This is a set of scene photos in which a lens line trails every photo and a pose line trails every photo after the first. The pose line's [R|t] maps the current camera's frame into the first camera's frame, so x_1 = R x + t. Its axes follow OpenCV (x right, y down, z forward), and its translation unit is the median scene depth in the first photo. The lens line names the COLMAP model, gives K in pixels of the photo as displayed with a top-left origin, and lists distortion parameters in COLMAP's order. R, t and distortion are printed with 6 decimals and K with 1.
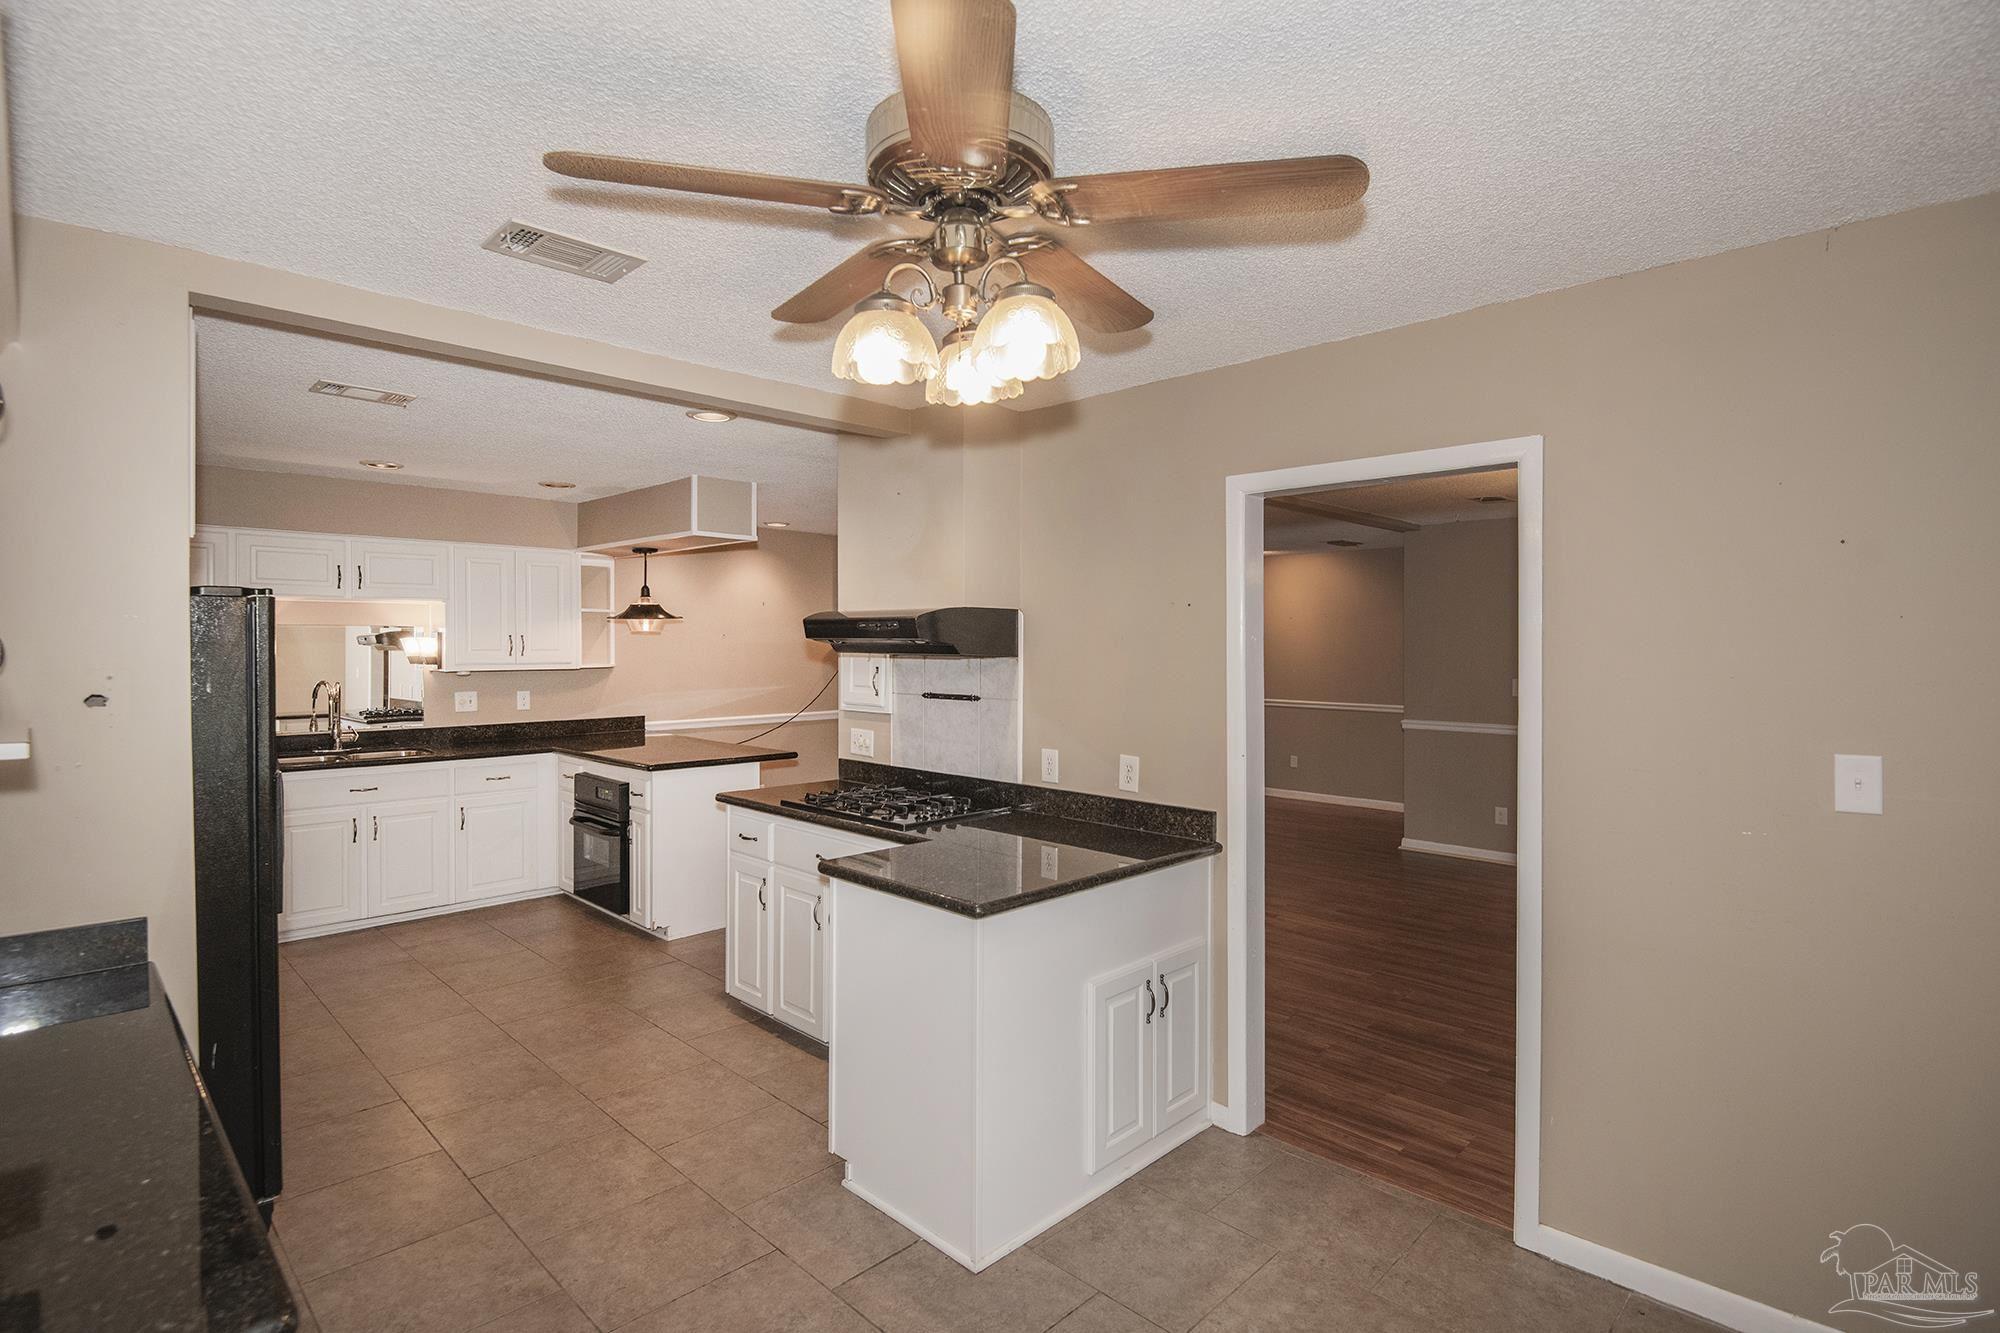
lens RADIAL K [[970.1, 0, 993.9], [0, 970.1, 650.5], [0, 0, 1]] dist [0.000957, 0.000010]
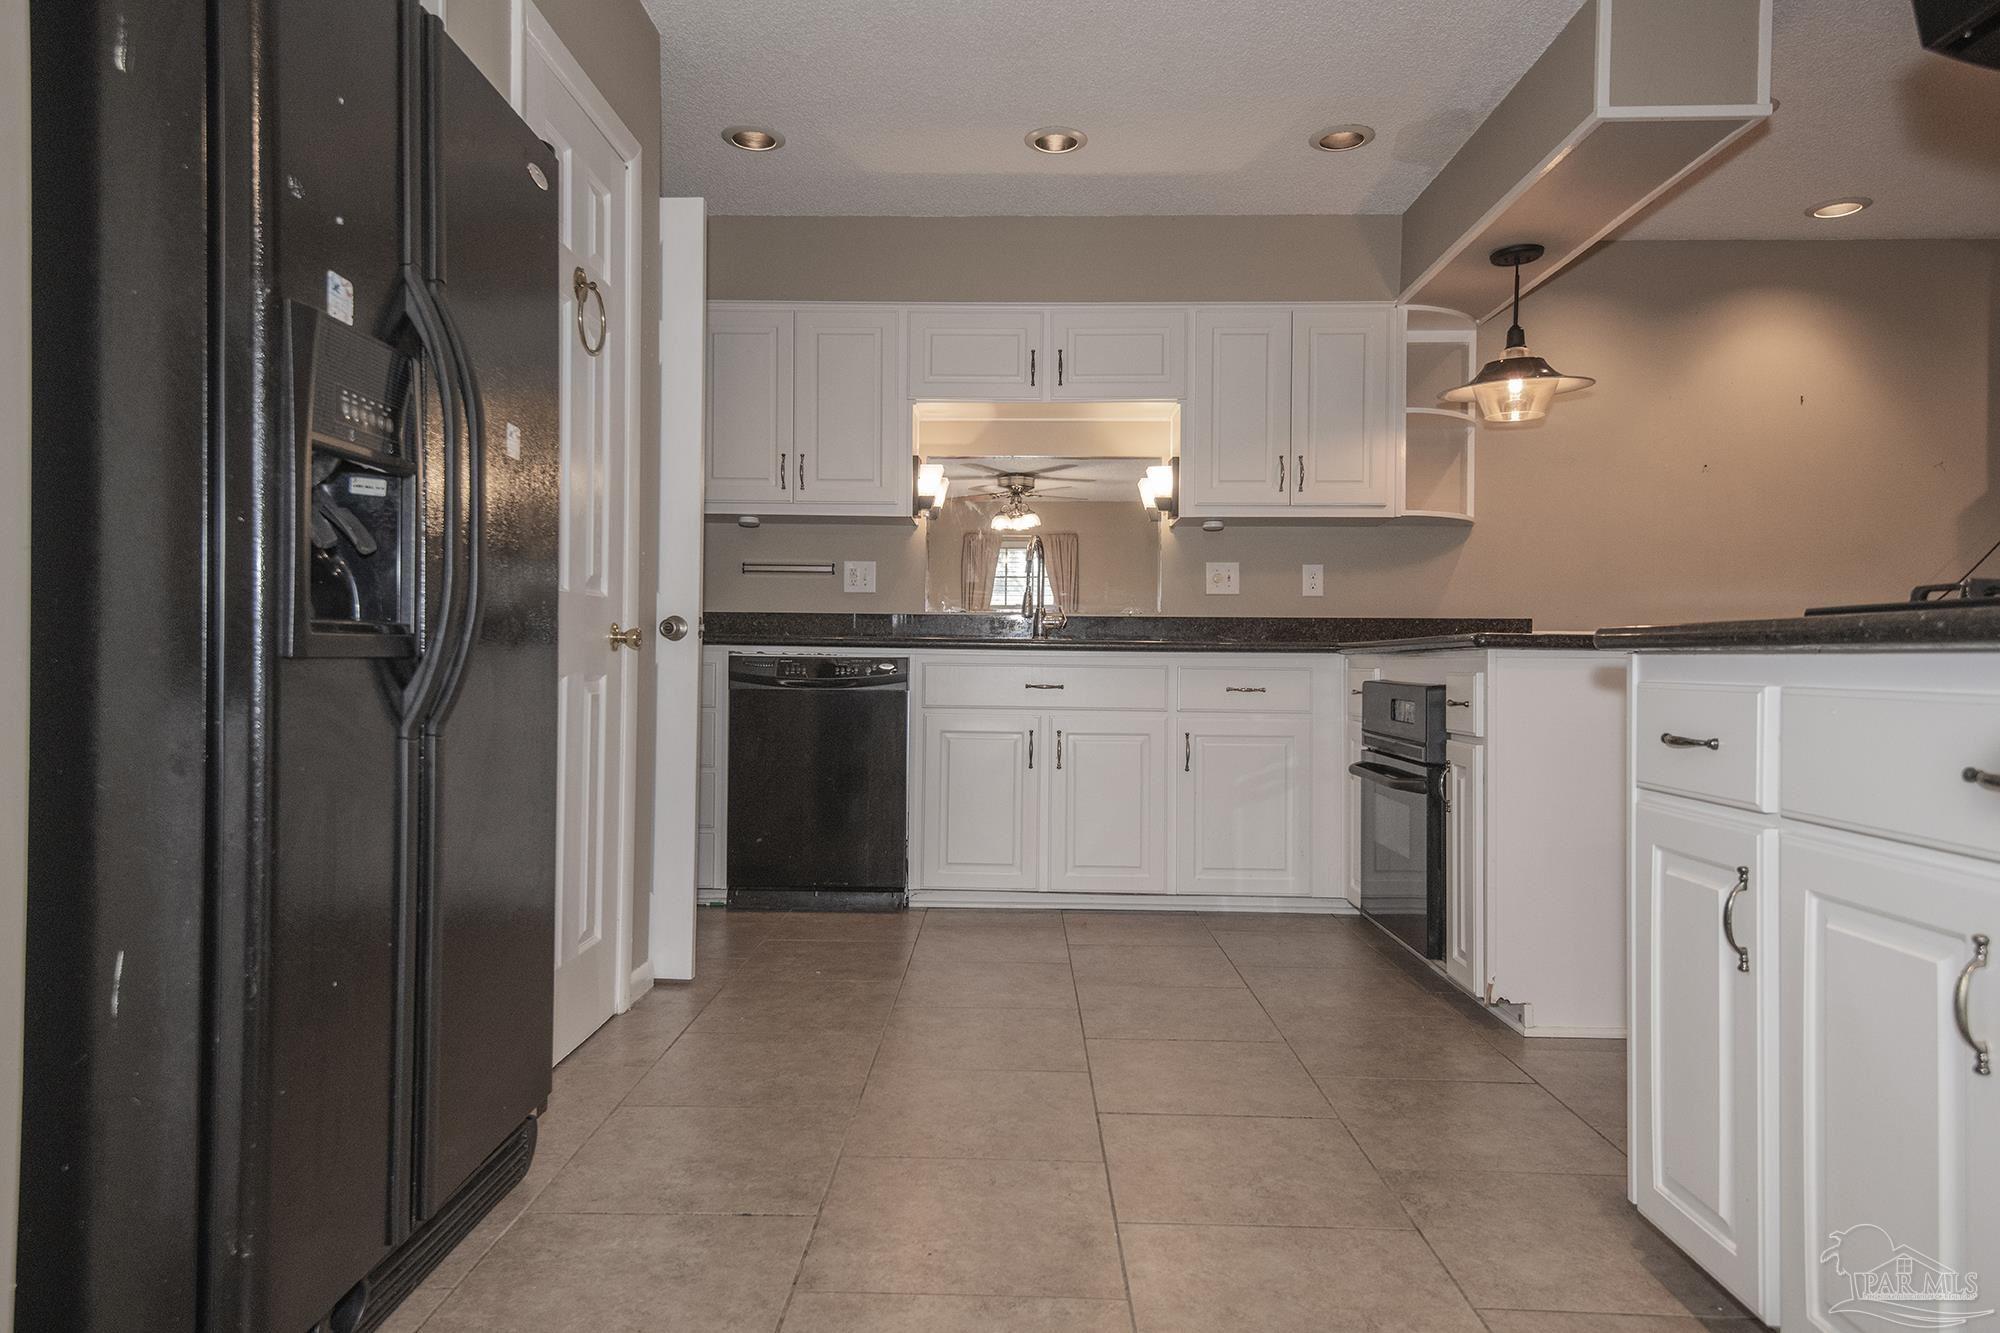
lens RADIAL K [[1242.3, 0, 1000.0], [0, 1242.3, 666.5], [0, 0, 1]] dist [0.039281, -0.002107]
pose [[0.687509, 0.004057, -0.726164, -0.083333], [-0.011584, 0.999918, -0.005381, 0.134265], [0.726083, 0.012112, 0.687500, 0.422996]]
